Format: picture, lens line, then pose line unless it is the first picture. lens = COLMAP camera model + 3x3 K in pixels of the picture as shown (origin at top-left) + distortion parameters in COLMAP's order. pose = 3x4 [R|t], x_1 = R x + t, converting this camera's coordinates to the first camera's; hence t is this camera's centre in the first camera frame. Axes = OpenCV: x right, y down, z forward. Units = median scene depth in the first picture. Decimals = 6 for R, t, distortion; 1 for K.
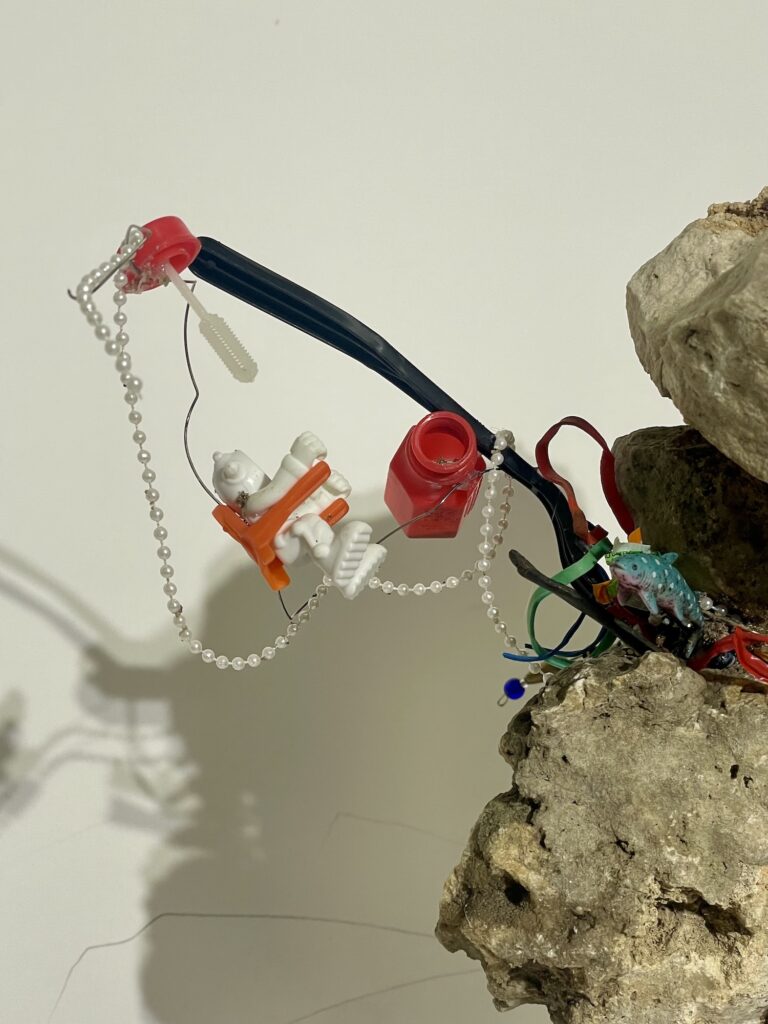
lens RADIAL K [[1850.4, 0, 383.9], [0, 1850.4, 511.6], [0, 0, 1]] dist [0.098638, 0.000000]
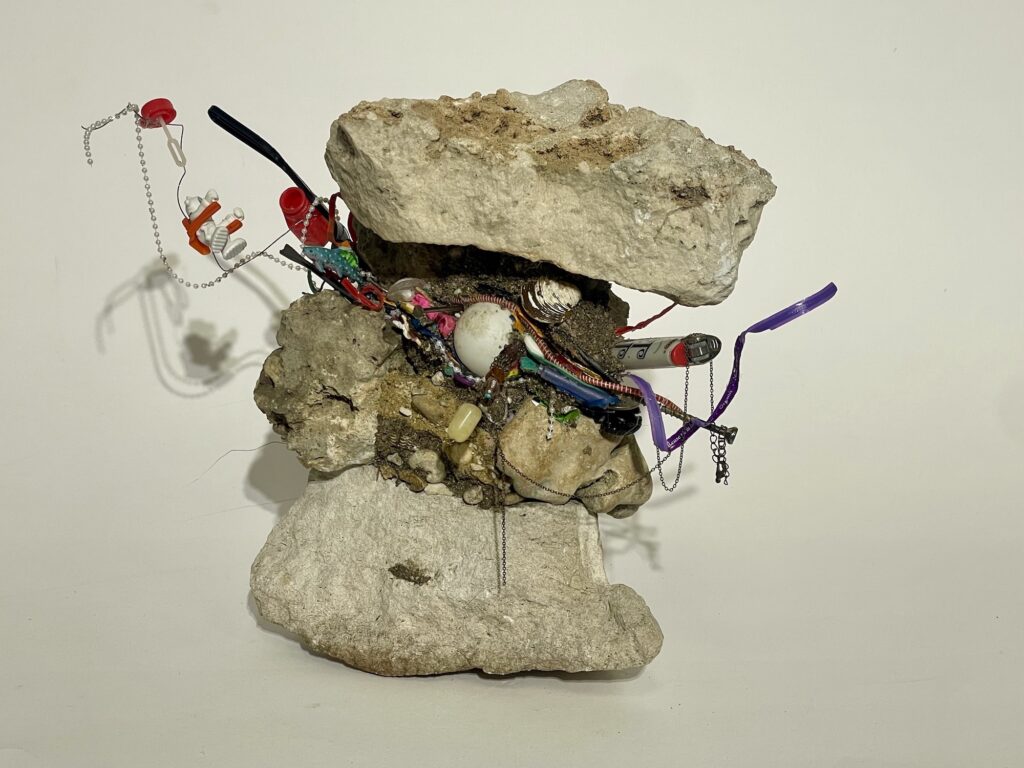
lens RADIAL K [[1850.4, 0, 512.1], [0, 1850.4, 384.3], [0, 0, 1]] dist [0.098638, 0.000000]
pose [[0.934098, 0.095619, -0.343973, 1.209127], [-0.087383, 0.995395, 0.039406, 0.082819], [0.346157, -0.006751, 0.938152, -1.177130]]
